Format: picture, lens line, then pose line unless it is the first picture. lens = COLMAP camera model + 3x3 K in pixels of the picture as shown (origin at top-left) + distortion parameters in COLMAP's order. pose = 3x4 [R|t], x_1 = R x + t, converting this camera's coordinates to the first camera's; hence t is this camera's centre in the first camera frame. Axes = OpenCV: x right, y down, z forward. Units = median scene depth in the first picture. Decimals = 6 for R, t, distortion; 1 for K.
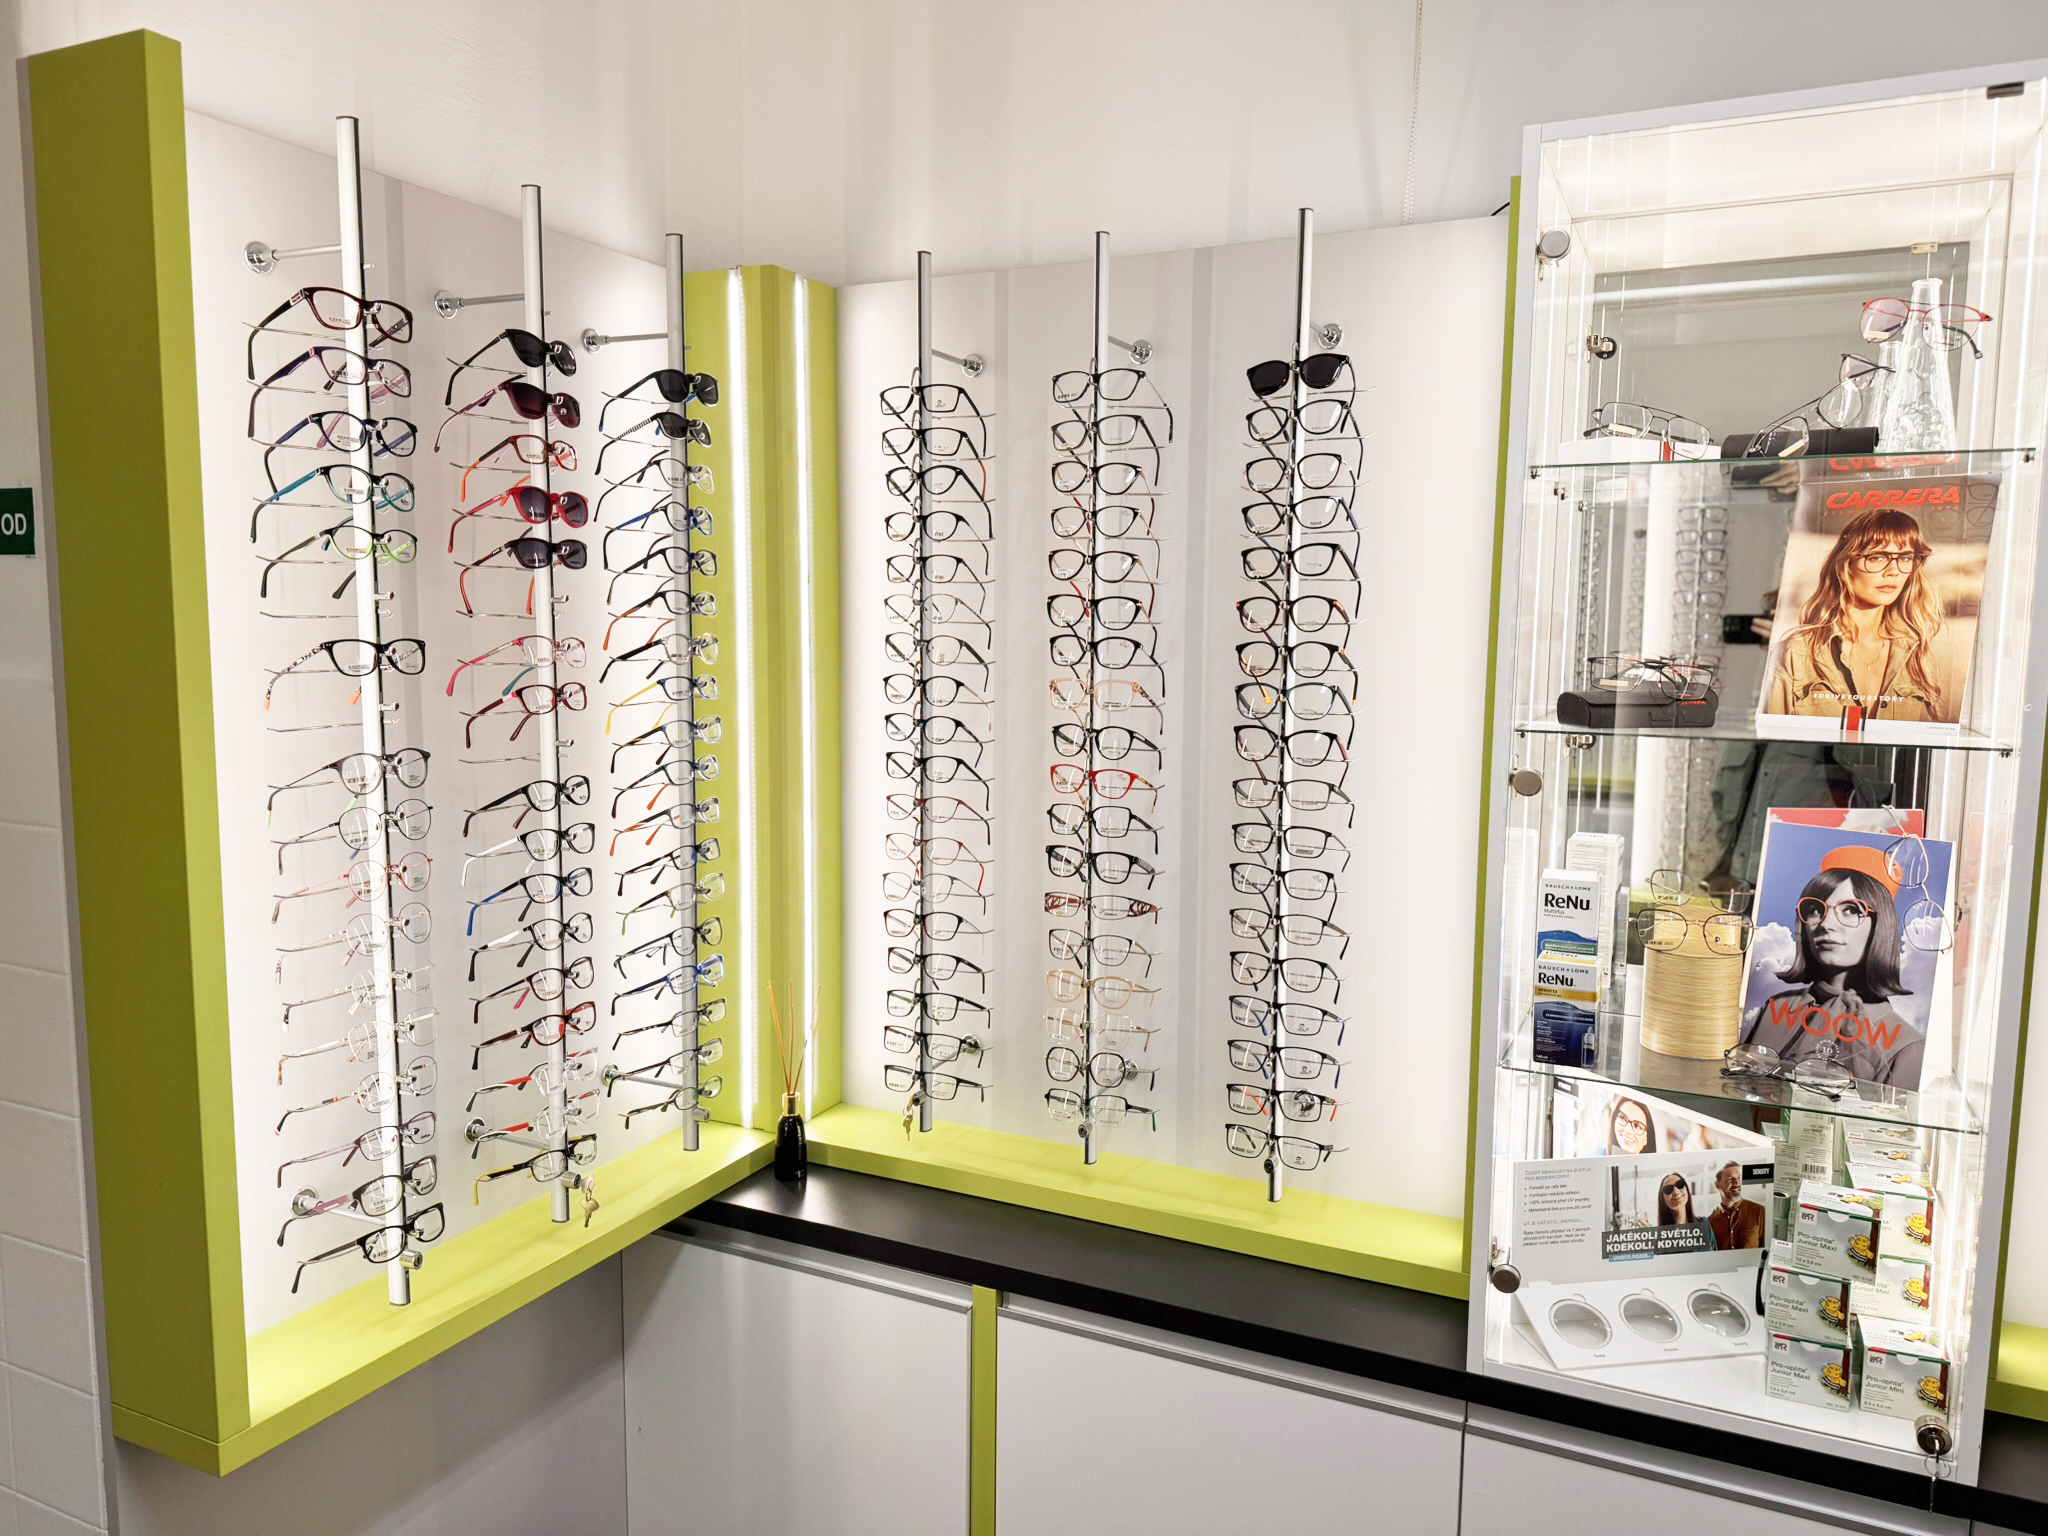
lens RADIAL K [[1483.0, 0, 1094.8], [0, 1483.0, 775.7], [0, 0, 1]] dist [0.090275, -0.137251]
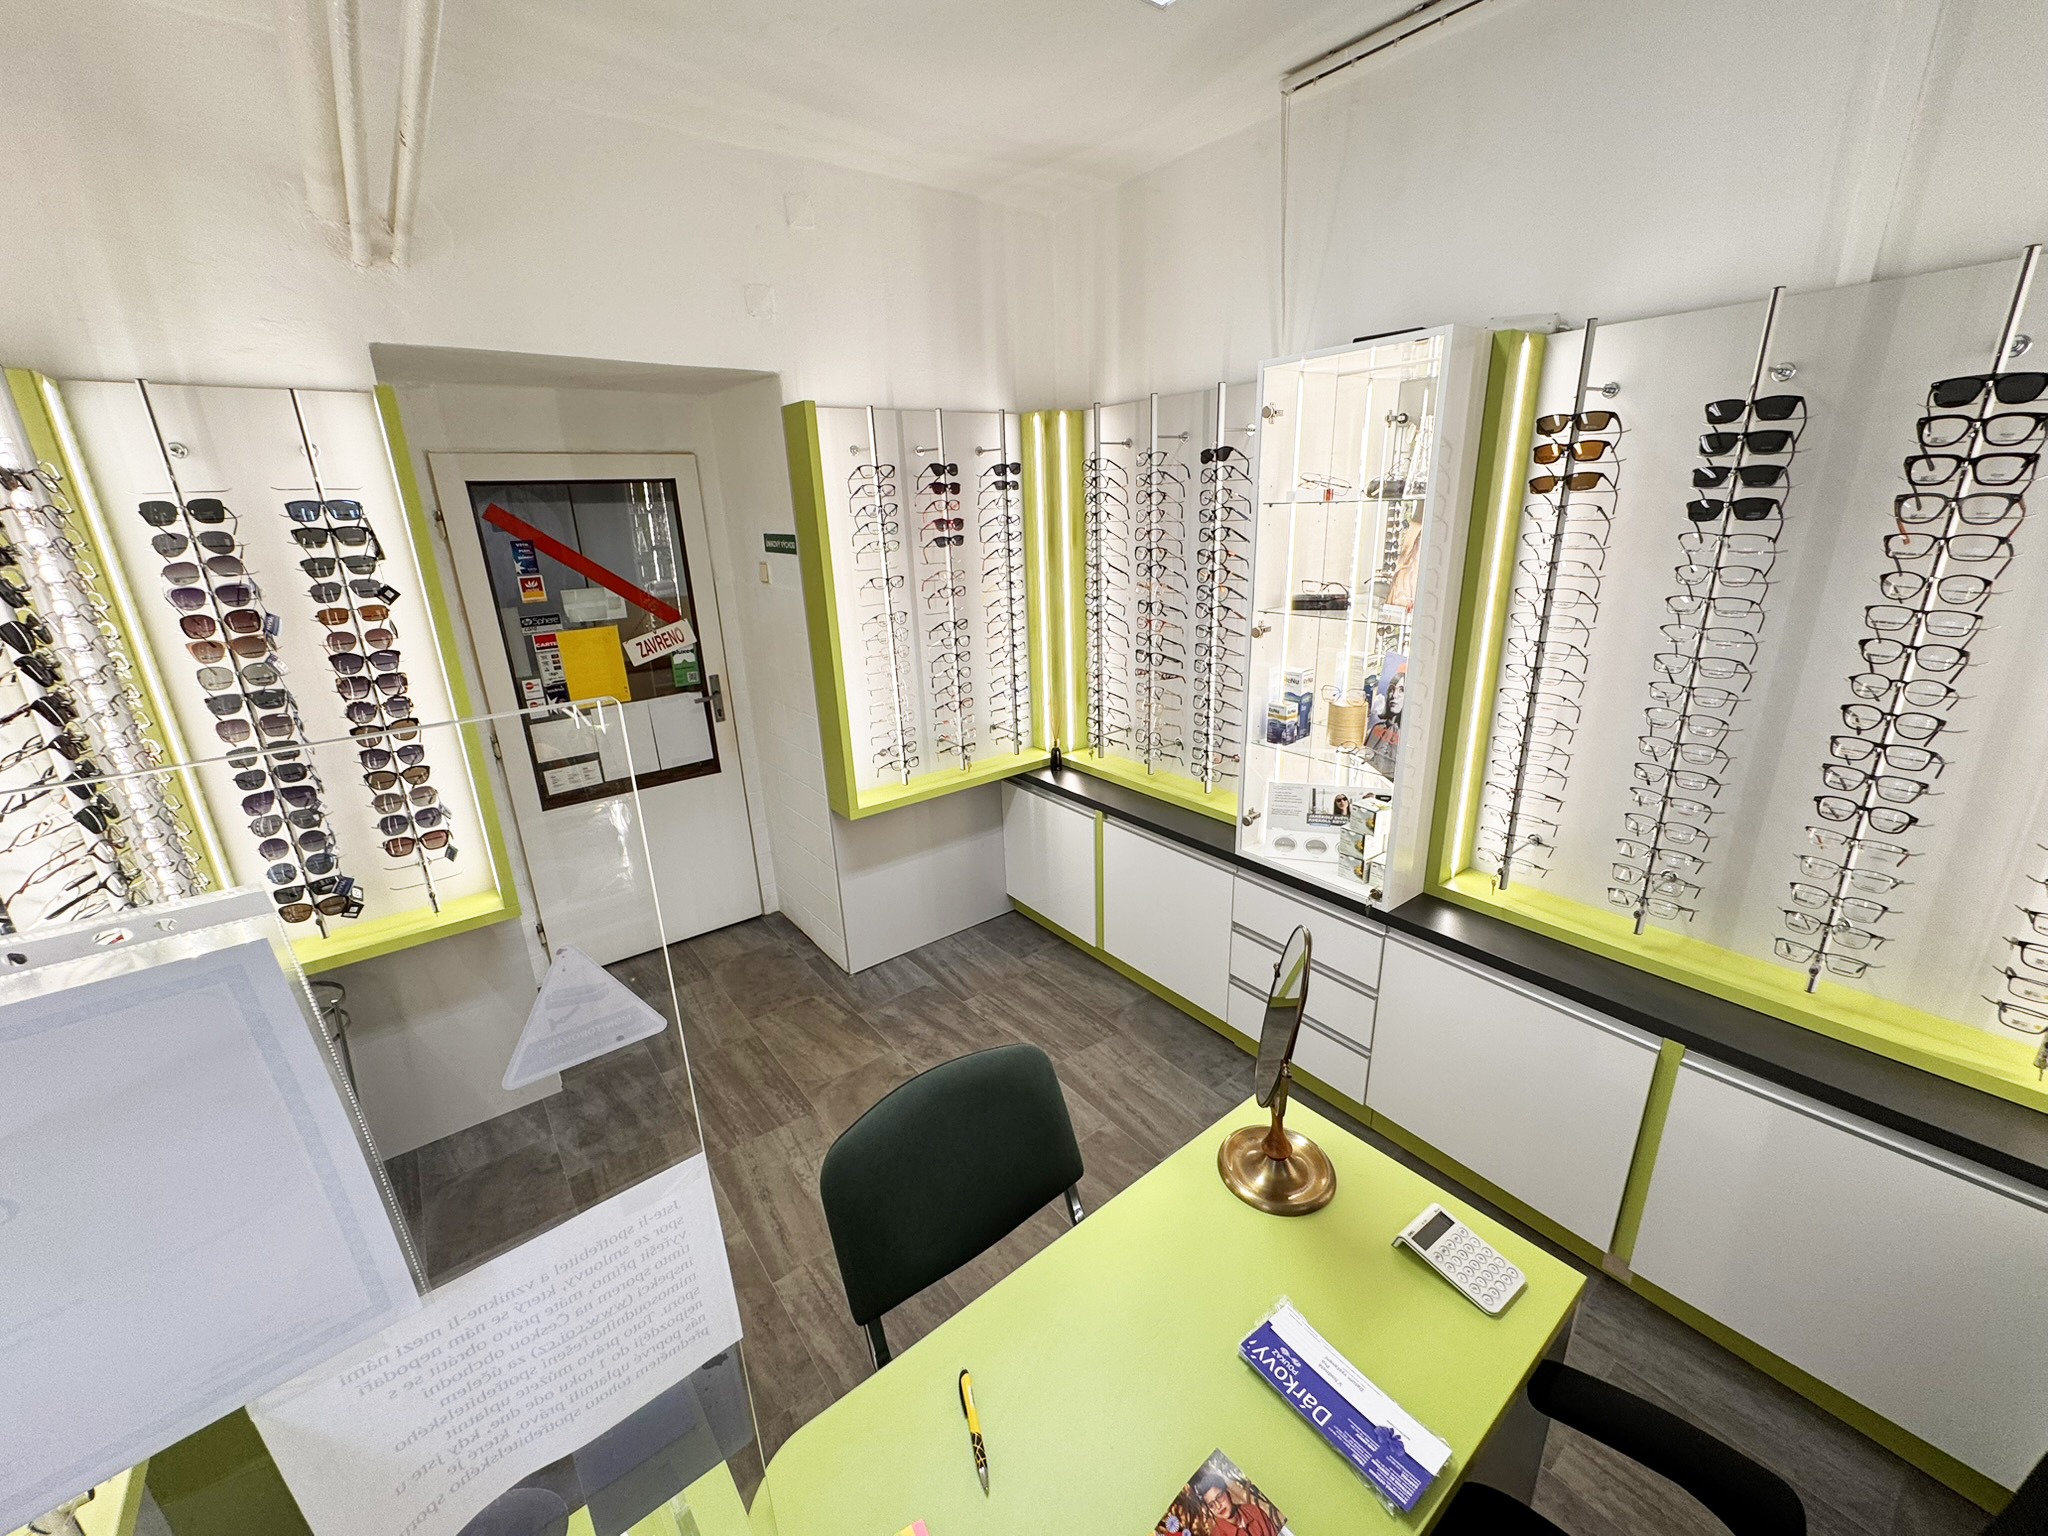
lens RADIAL K [[818.5, 0, 1024.0], [0, 818.5, 768.0], [0, 0, 1]] dist [0.019782, 0.000013]
pose [[0.889226, 0.101791, -0.446000, 0.488743], [-0.006954, 0.977825, 0.209306, -0.050184], [0.457416, -0.183019, 0.870215, -0.369818]]
